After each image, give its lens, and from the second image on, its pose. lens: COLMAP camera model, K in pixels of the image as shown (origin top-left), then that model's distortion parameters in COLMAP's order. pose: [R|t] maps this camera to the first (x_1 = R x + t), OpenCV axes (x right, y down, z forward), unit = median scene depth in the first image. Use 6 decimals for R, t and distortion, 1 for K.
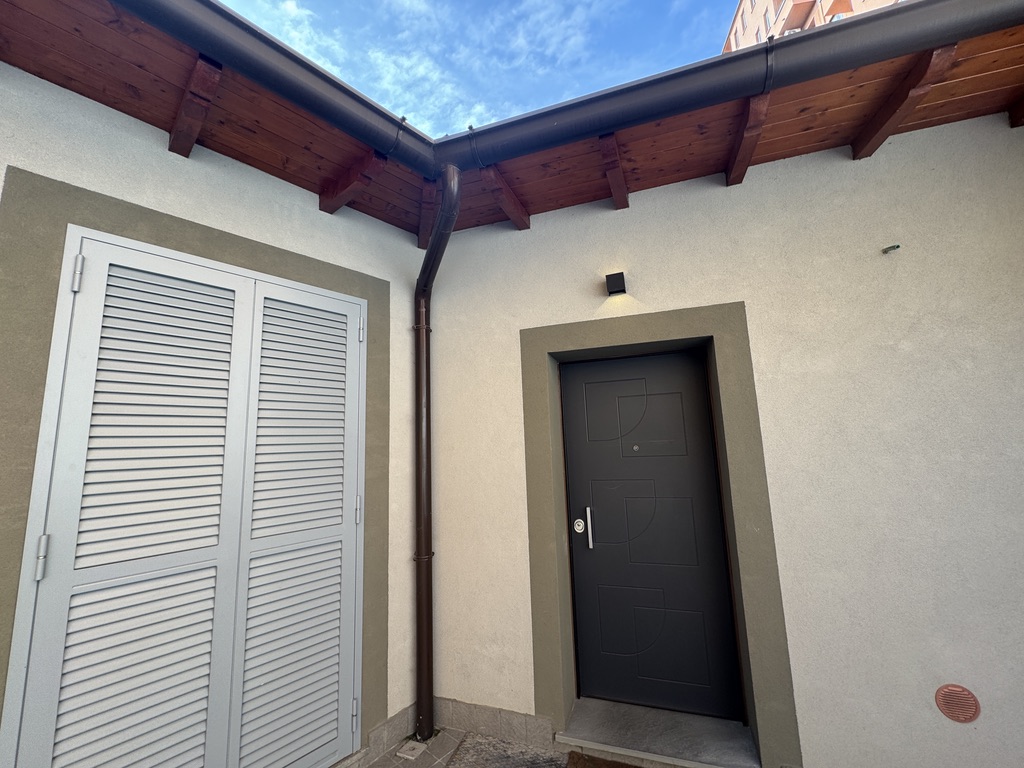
lens RADIAL K [[407.5, 0, 512.0], [0, 407.5, 384.0], [0, 0, 1]] dist [-0.002818, 0.000297]
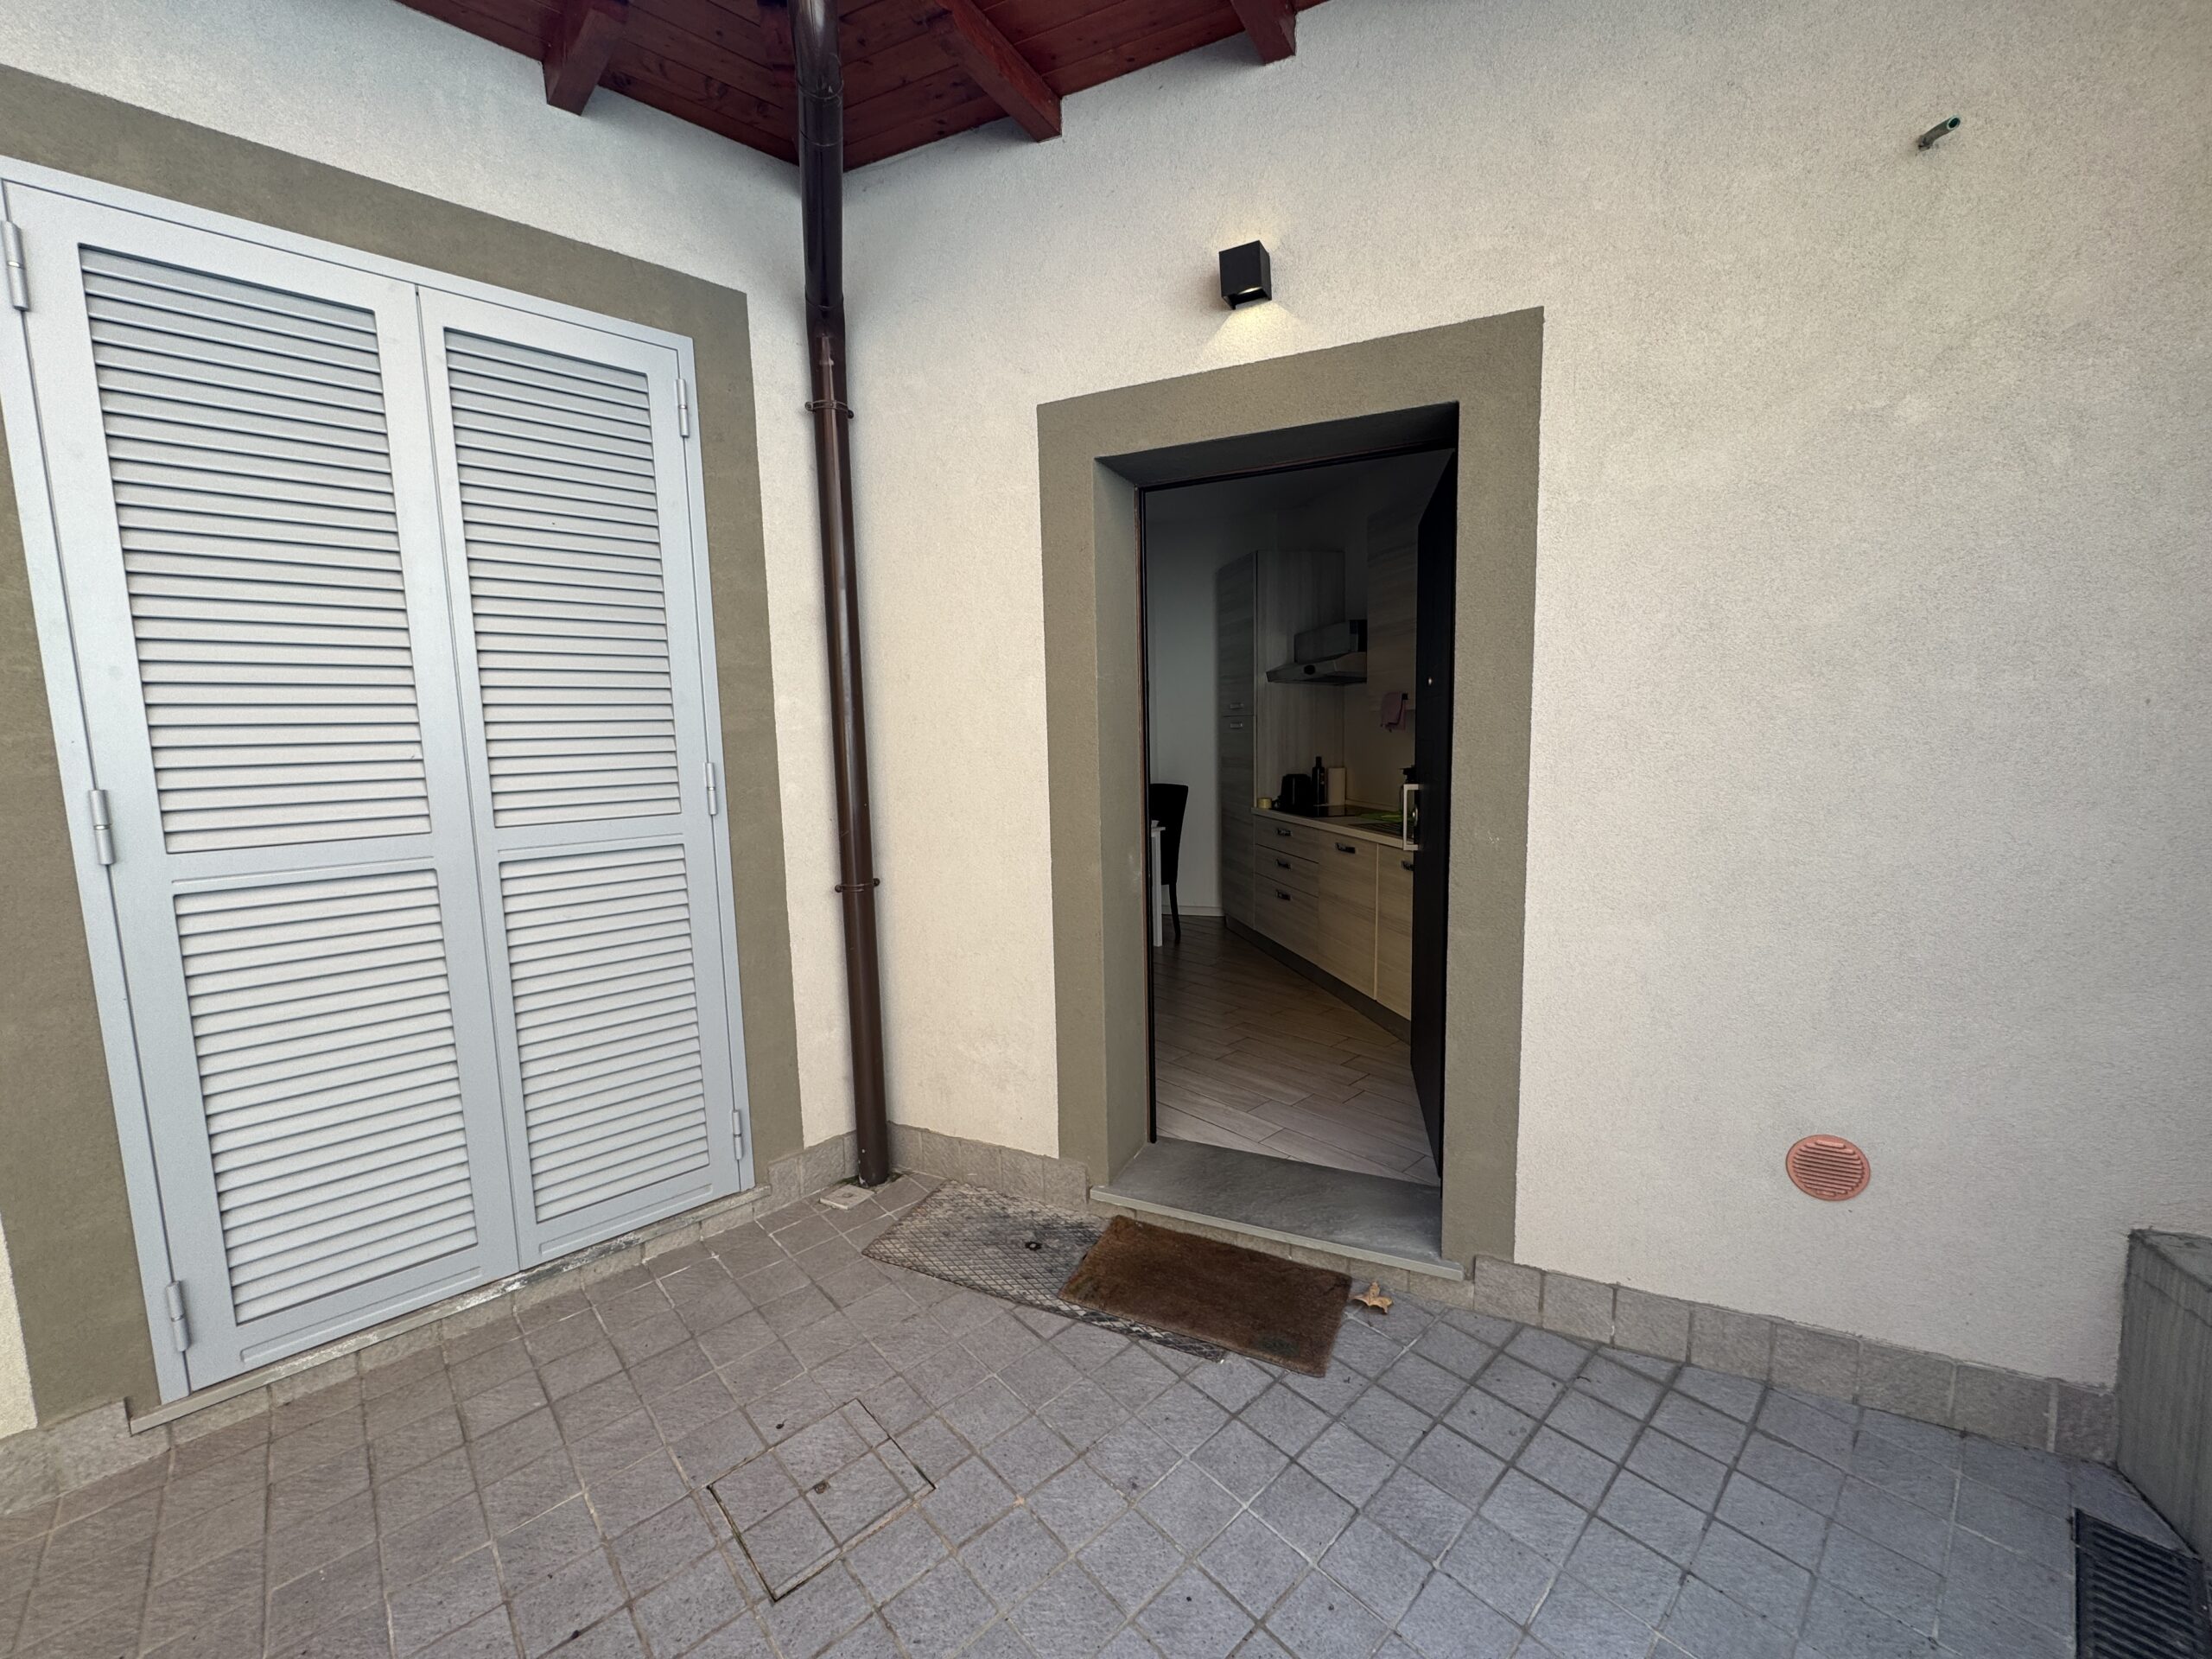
lens RADIAL K [[880.3, 0, 1106.0], [0, 880.3, 829.5], [0, 0, 1]] dist [-0.002818, 0.000297]
pose [[0.994964, 0.025008, -0.097058, 0.226691], [0.001441, 0.964702, 0.263340, 0.067486], [0.100218, -0.262154, 0.959808, -0.025430]]
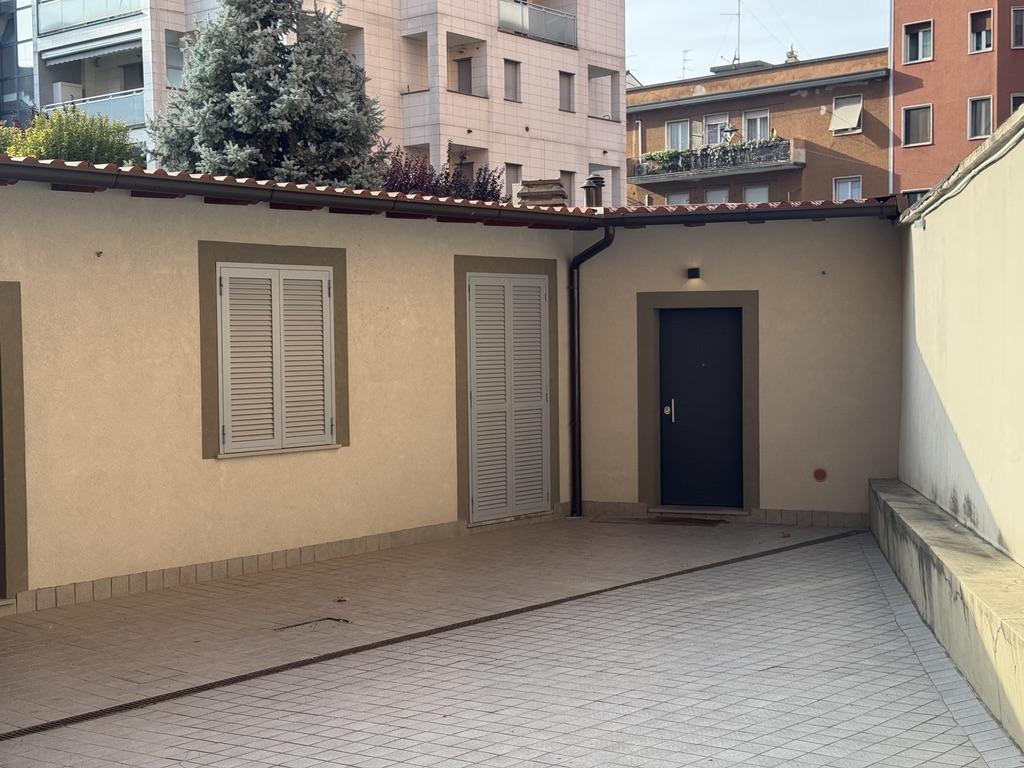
lens RADIAL K [[1424.2, 0, 512.0], [0, 1424.2, 384.0], [0, 0, 1]] dist [0.114858, 0.002567]
pose [[0.999566, 0.026174, 0.013541, -0.639193], [-0.028175, 0.983483, 0.178794, -0.907497], [-0.008637, -0.179098, 0.983793, -5.470554]]
